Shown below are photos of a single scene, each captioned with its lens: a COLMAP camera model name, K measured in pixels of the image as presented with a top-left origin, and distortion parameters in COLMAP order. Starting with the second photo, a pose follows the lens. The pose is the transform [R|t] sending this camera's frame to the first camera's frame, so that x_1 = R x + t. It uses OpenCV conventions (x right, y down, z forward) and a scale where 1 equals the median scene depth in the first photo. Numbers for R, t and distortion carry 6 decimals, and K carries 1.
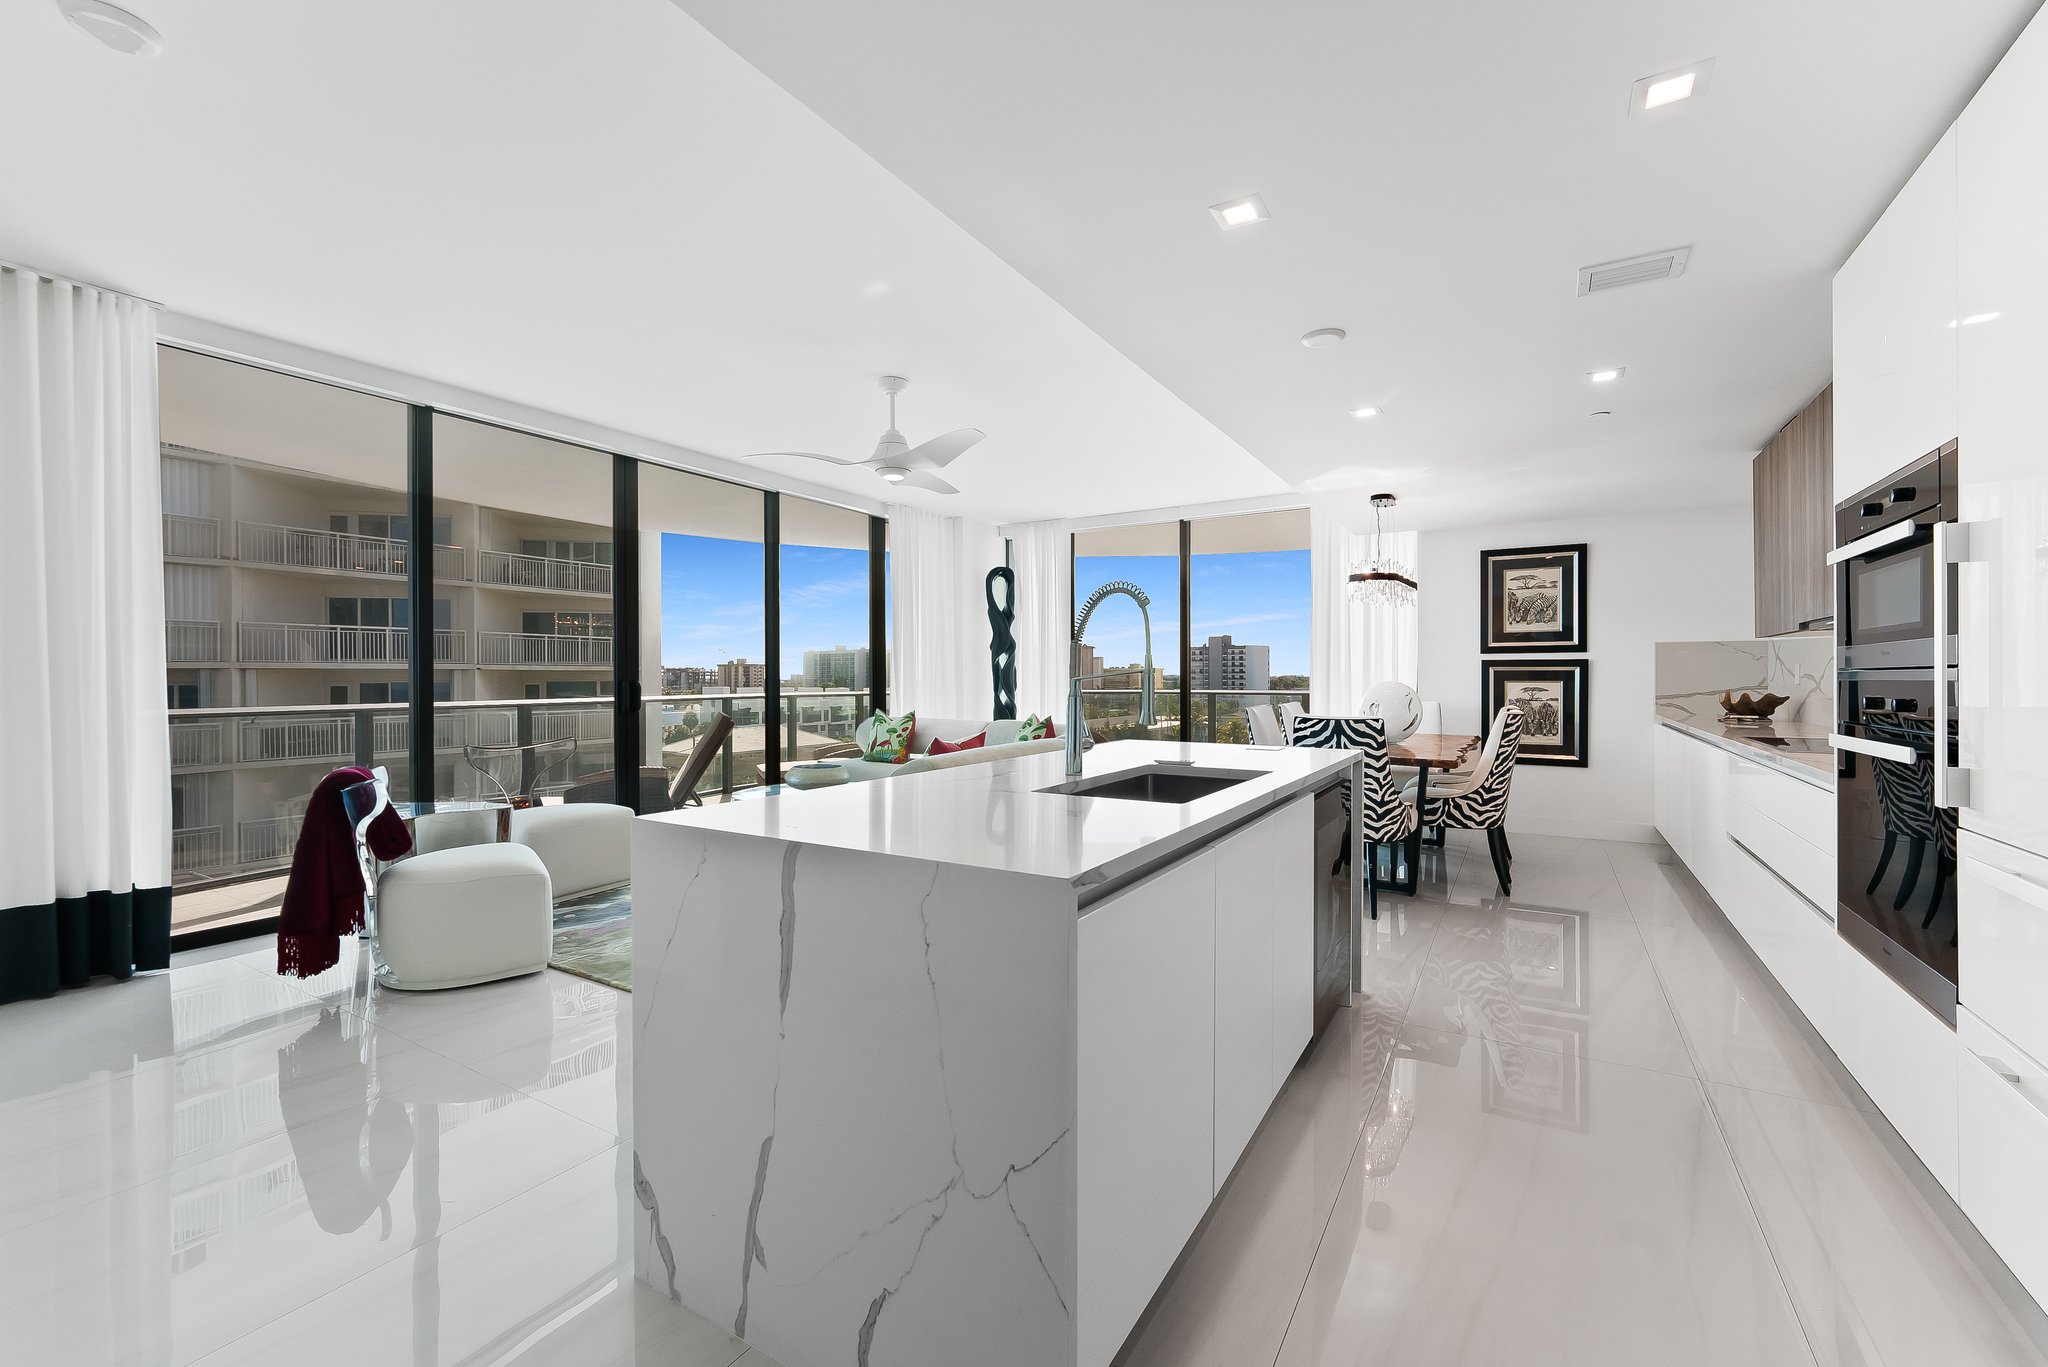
lens RADIAL K [[831.8, 0, 1024.0], [0, 831.8, 683.5], [0, 0, 1]] dist [-0.000224, 0.000002]
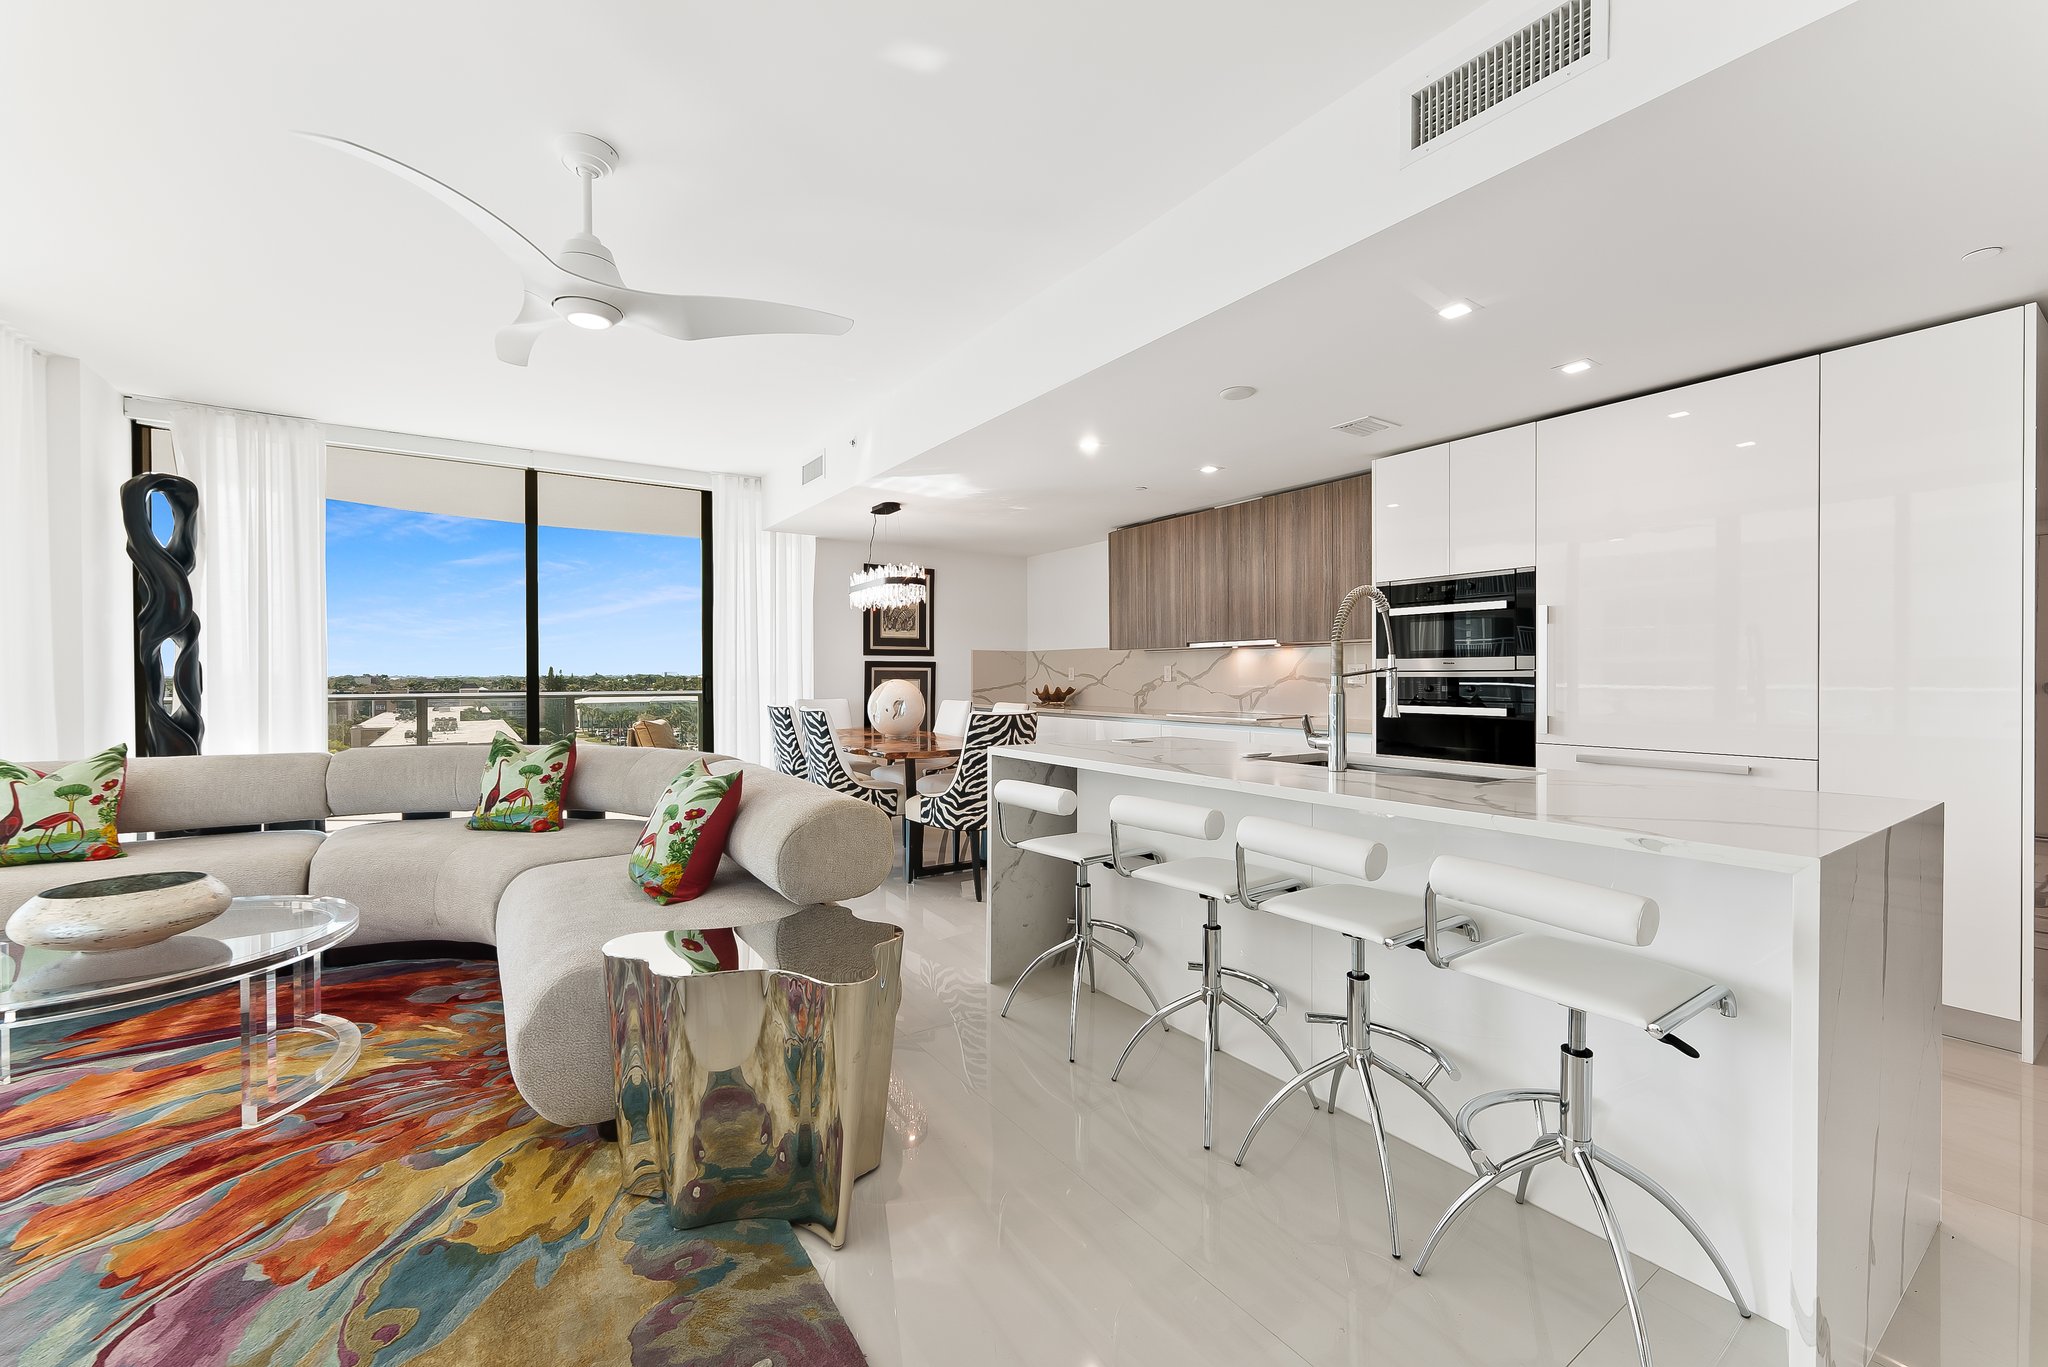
lens RADIAL K [[826.4, 0, 1024.0], [0, 826.4, 683.5], [0, 0, 1]] dist [-0.001166, -0.000216]
pose [[0.414041, -0.007635, 0.910226, -0.470944], [0.007312, 0.999960, 0.005062, -0.002328], [-0.910229, 0.004560, 0.414080, 0.429374]]
